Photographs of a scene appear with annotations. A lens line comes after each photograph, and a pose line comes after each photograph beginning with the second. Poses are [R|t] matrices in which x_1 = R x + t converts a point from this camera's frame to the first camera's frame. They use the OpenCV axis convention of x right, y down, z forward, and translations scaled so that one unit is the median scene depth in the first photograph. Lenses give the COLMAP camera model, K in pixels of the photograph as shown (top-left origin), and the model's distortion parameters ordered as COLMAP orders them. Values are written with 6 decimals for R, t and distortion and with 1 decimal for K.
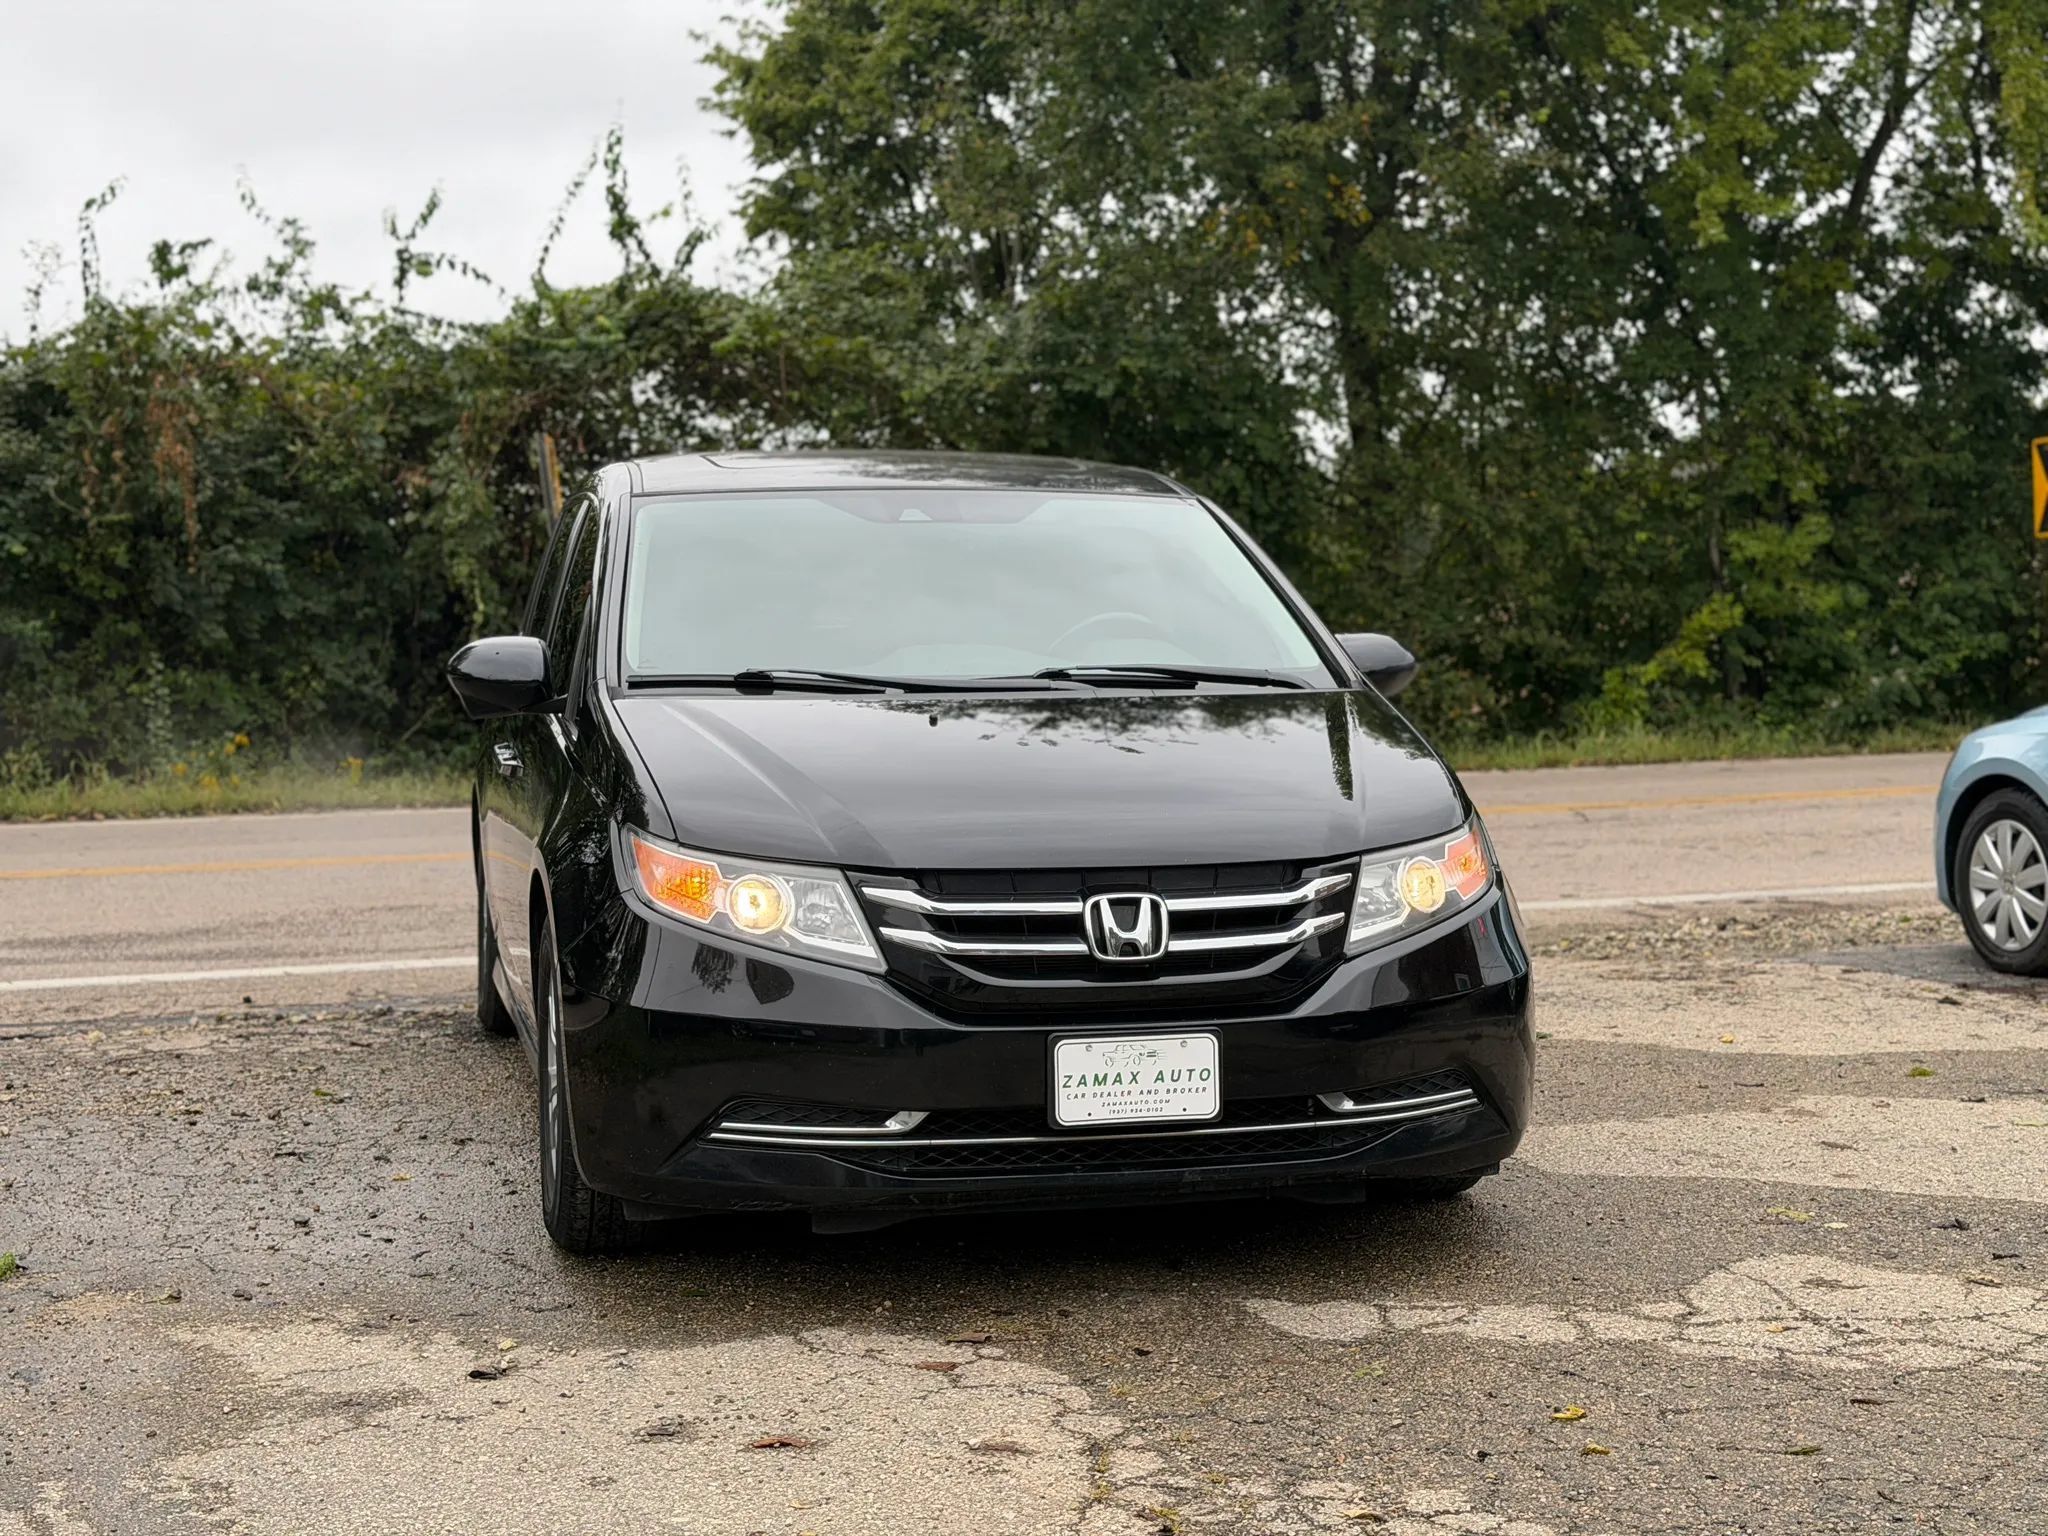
lens RADIAL K [[2837.4, 0, 1020.7], [0, 2837.4, 796.4], [0, 0, 1]] dist [0.184344, -0.352753]
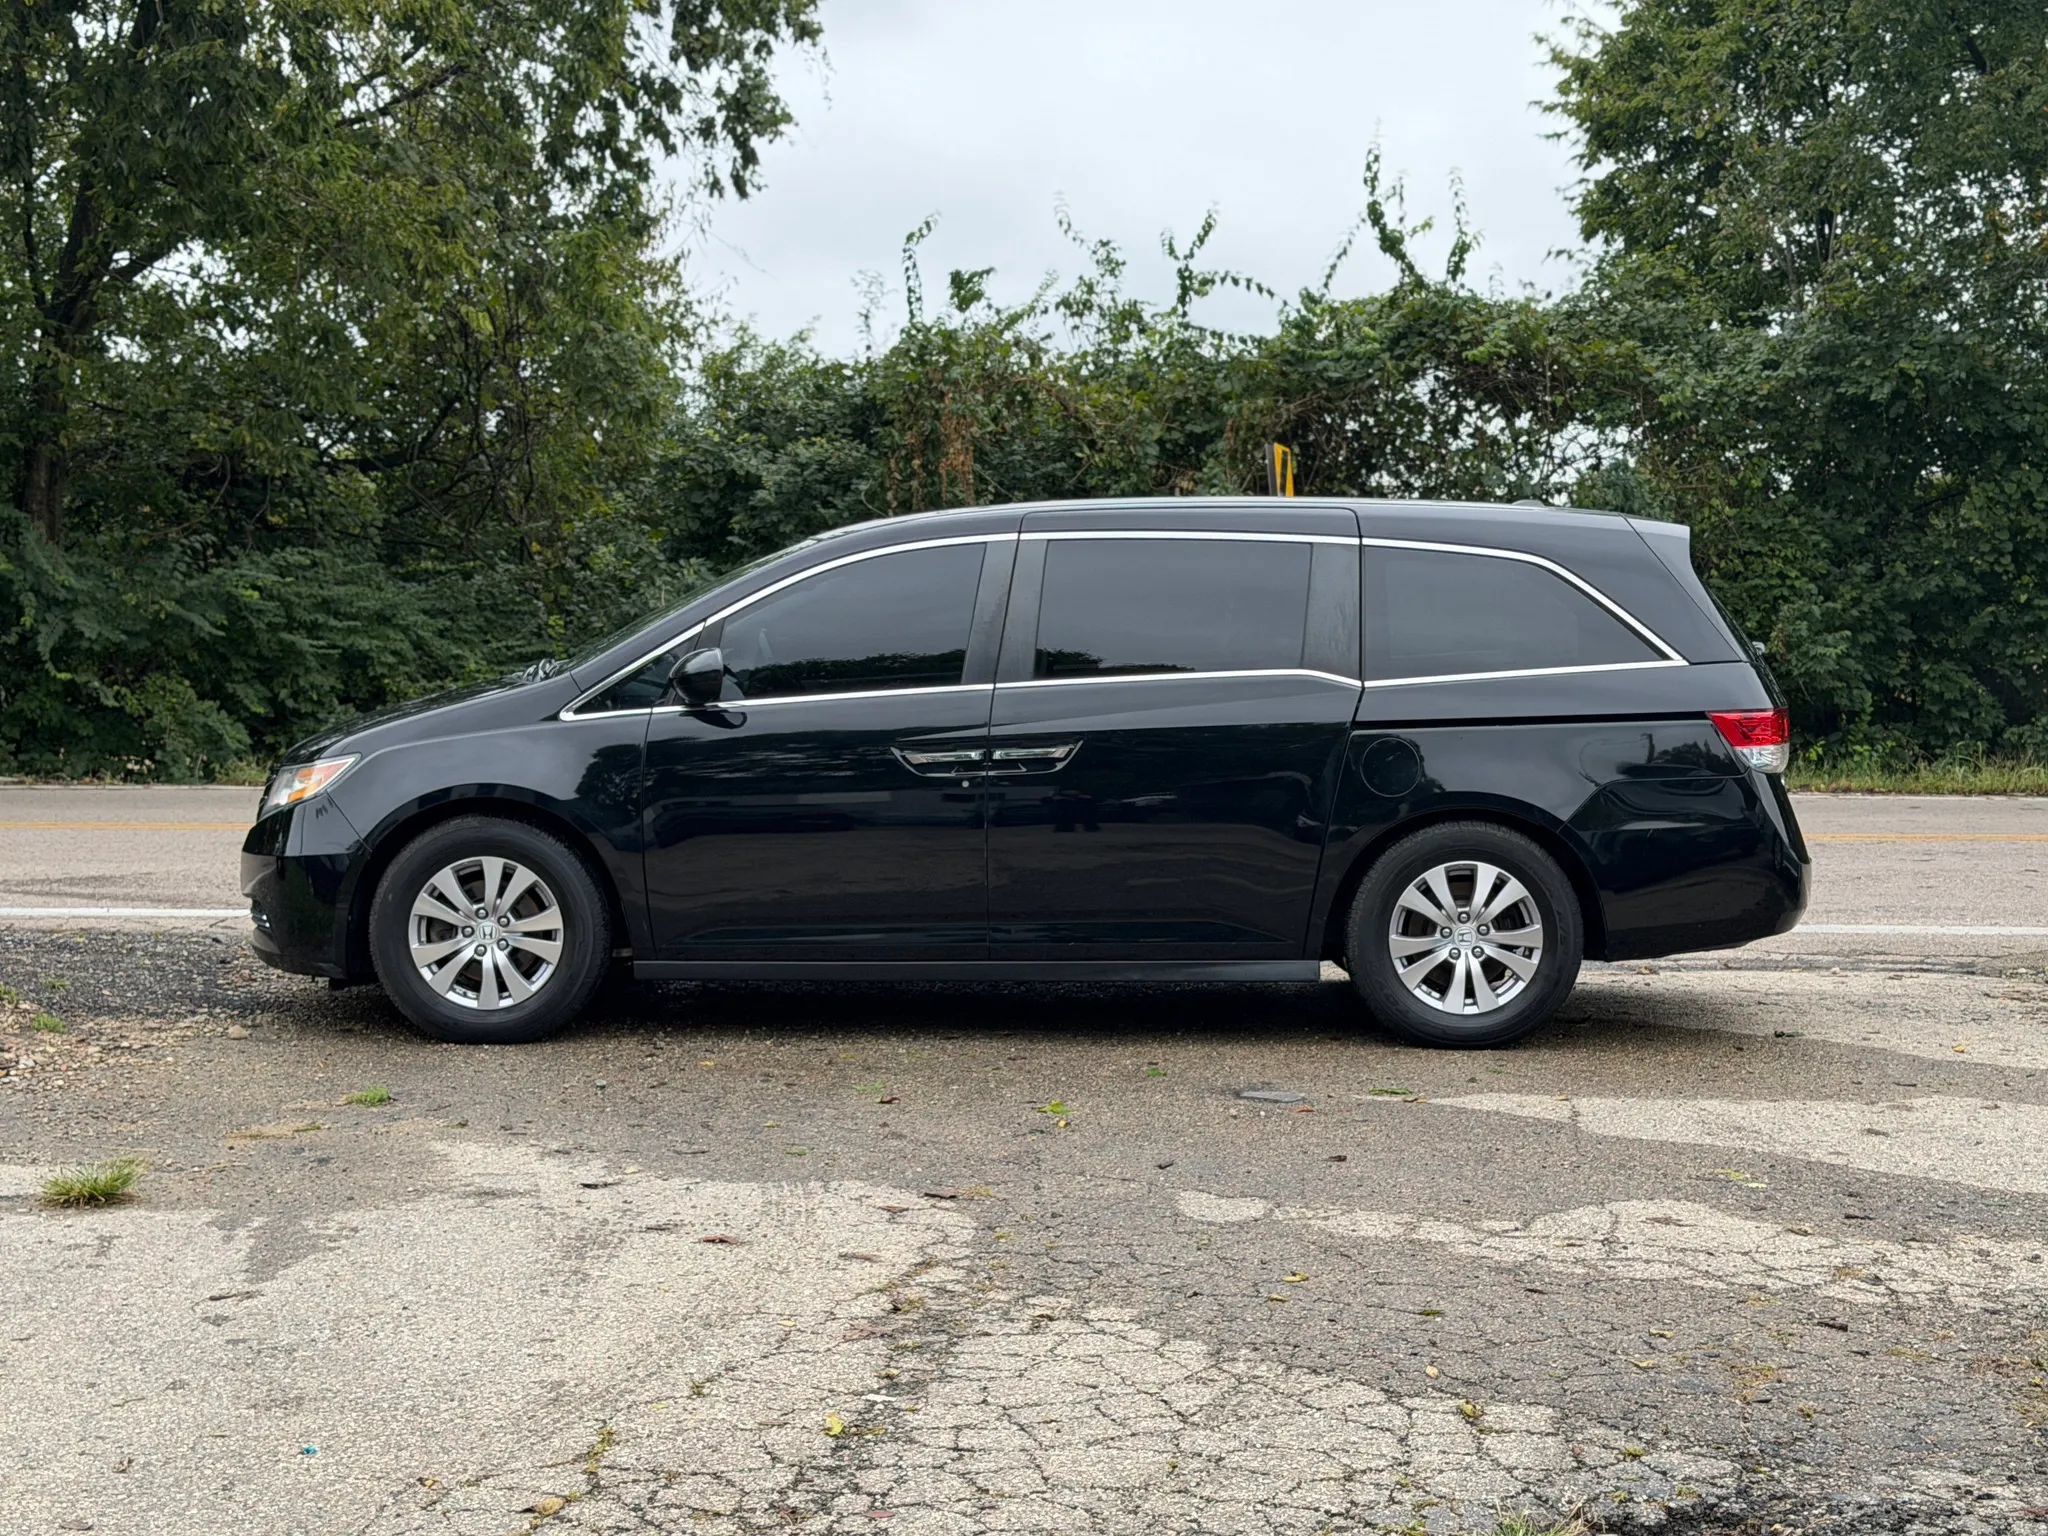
lens RADIAL K [[2965.8, 0, 1061.8], [0, 2965.8, 799.3], [0, 0, 1]] dist [0.142617, -0.082723]
pose [[0.945117, 0.043893, -0.323772, 0.132440], [-0.042855, 0.999028, 0.010339, -0.002692], [0.323911, 0.004103, 0.946079, -0.079507]]
